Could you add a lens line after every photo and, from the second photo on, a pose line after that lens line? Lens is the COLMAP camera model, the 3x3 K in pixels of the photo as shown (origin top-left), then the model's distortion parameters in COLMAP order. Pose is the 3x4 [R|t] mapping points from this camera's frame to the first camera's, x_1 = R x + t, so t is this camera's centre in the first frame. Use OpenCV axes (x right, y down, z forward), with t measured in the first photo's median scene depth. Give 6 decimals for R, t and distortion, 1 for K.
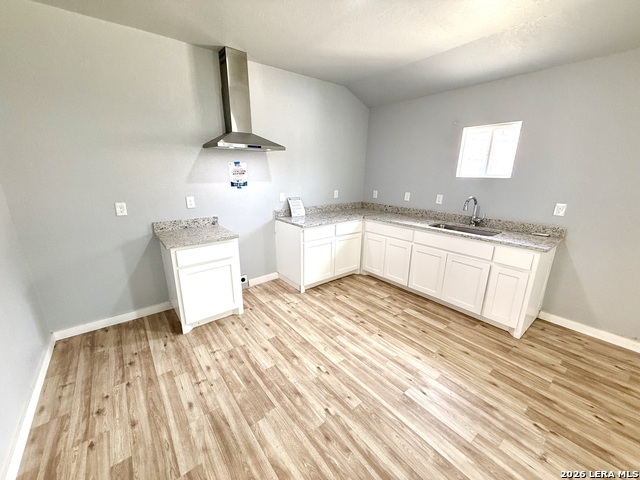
lens RADIAL K [[255.1, 0, 319.1], [0, 255.1, 240.4], [0, 0, 1]] dist [0.000312, 0.000041]
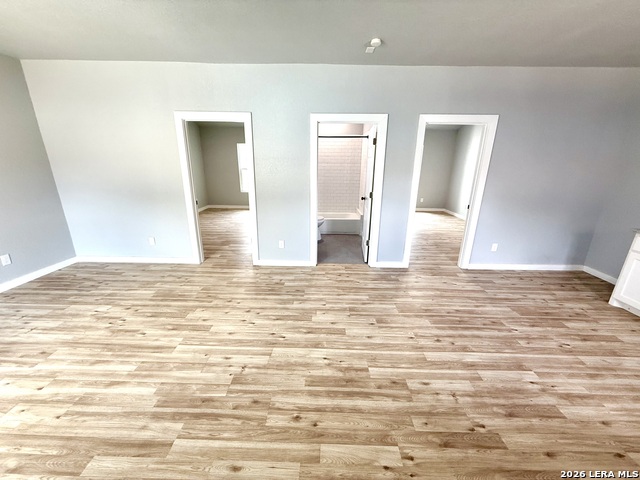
lens RADIAL K [[255.1, 0, 319.1], [0, 255.1, 240.4], [0, 0, 1]] dist [0.000312, 0.000041]
pose [[-0.638868, 0.216557, -0.738208, 1.338382], [-0.221358, 0.867239, 0.445979, -0.149743], [0.736782, 0.448330, -0.506115, 0.517438]]
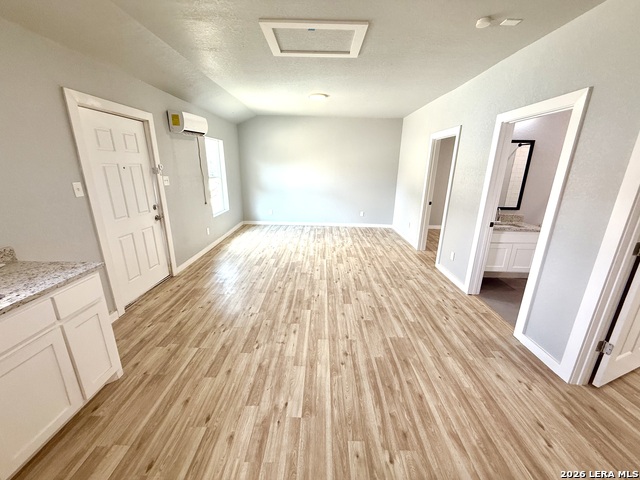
lens RADIAL K [[255.1, 0, 319.1], [0, 255.1, 240.4], [0, 0, 1]] dist [0.000312, 0.000041]
pose [[-0.770632, -0.196690, 0.606167, -0.117210], [0.147088, 0.870600, 0.469490, -0.303503], [-0.620073, 0.450964, -0.641982, 1.043815]]
